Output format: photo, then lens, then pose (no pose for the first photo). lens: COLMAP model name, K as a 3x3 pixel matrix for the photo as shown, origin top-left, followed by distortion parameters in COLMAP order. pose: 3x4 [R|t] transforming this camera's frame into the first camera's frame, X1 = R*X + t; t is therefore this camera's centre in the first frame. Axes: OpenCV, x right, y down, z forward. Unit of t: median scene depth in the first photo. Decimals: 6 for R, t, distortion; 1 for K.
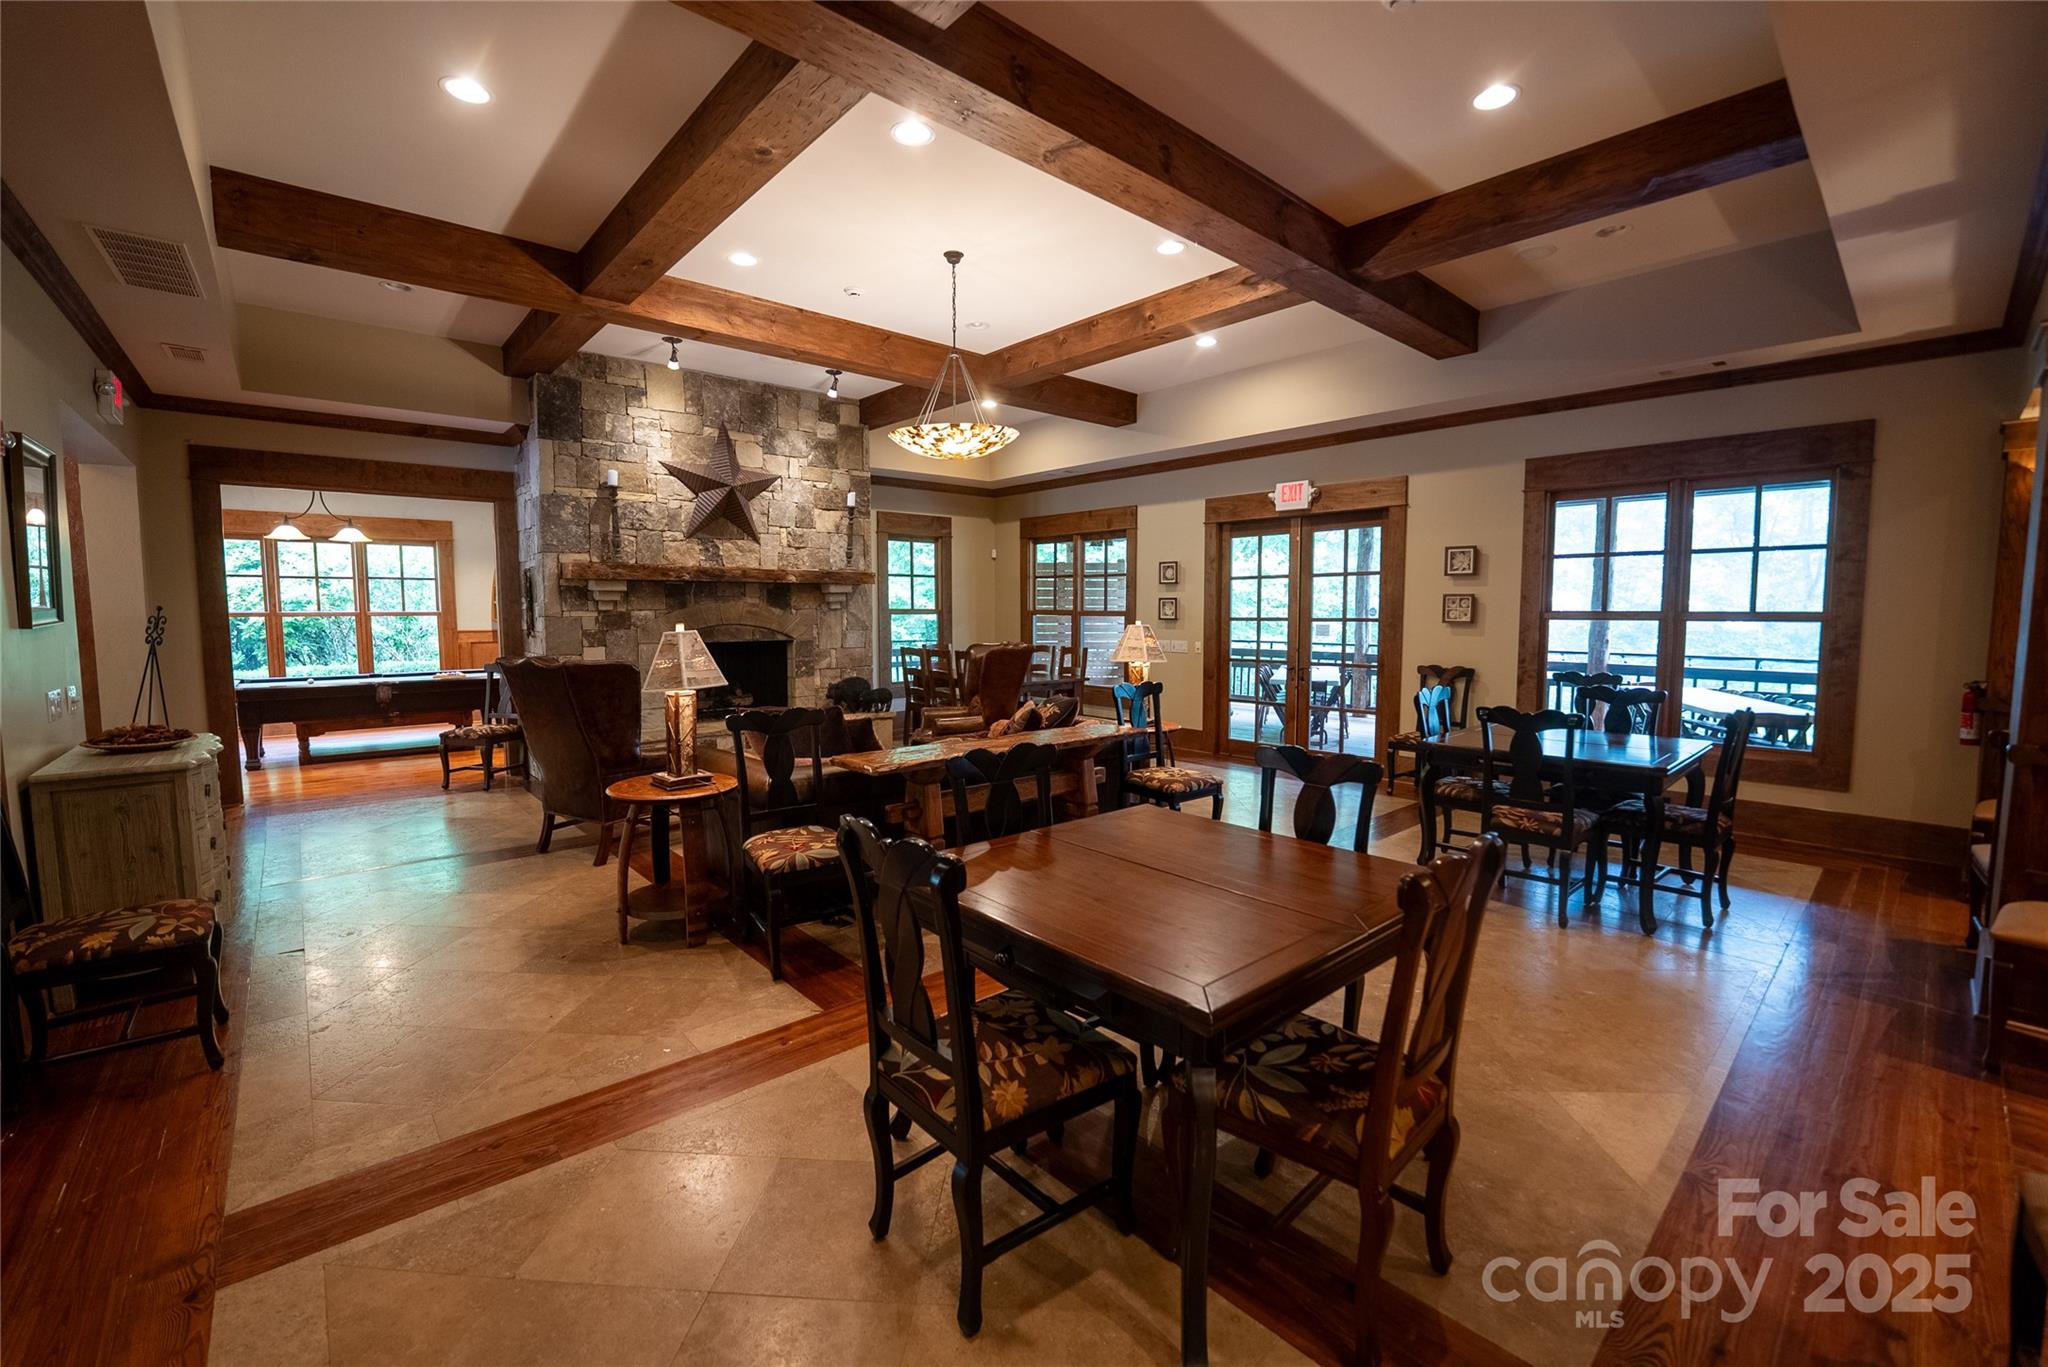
lens RADIAL K [[831.4, 0, 1016.3], [0, 831.4, 683.3], [0, 0, 1]] dist [-0.027050, 0.000465]
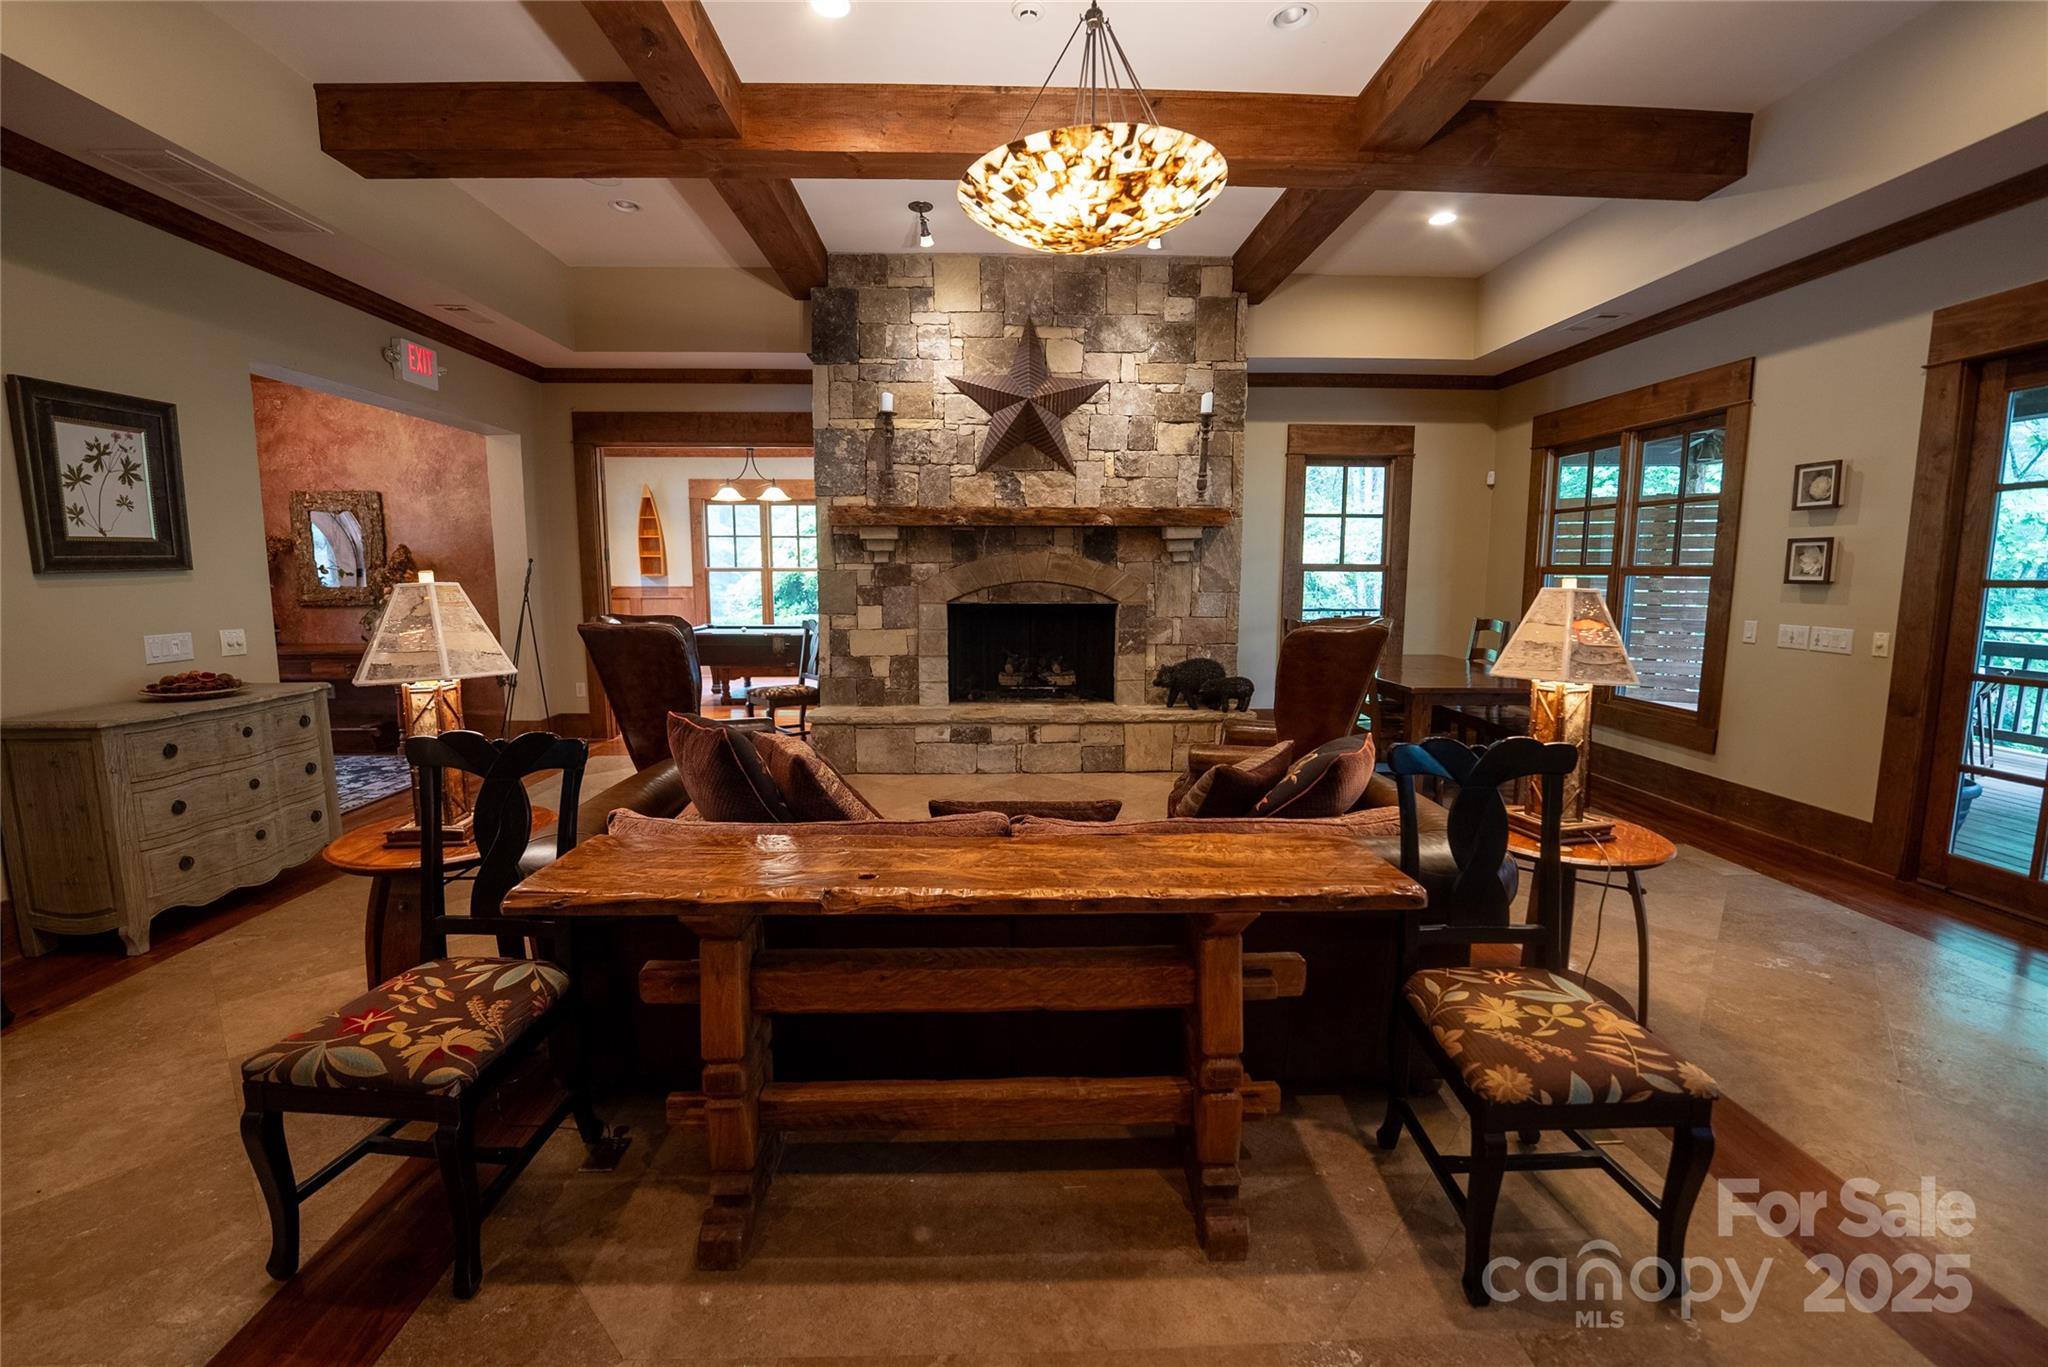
lens RADIAL K [[831.4, 0, 1022.2], [0, 831.4, 679.8], [0, 0, 1]] dist [-0.027050, 0.000465]
pose [[0.776781, 0.082252, -0.624376, 0.140722], [-0.056961, 0.996547, 0.060414, -0.025284], [0.627189, -0.011363, 0.778784, 0.379676]]
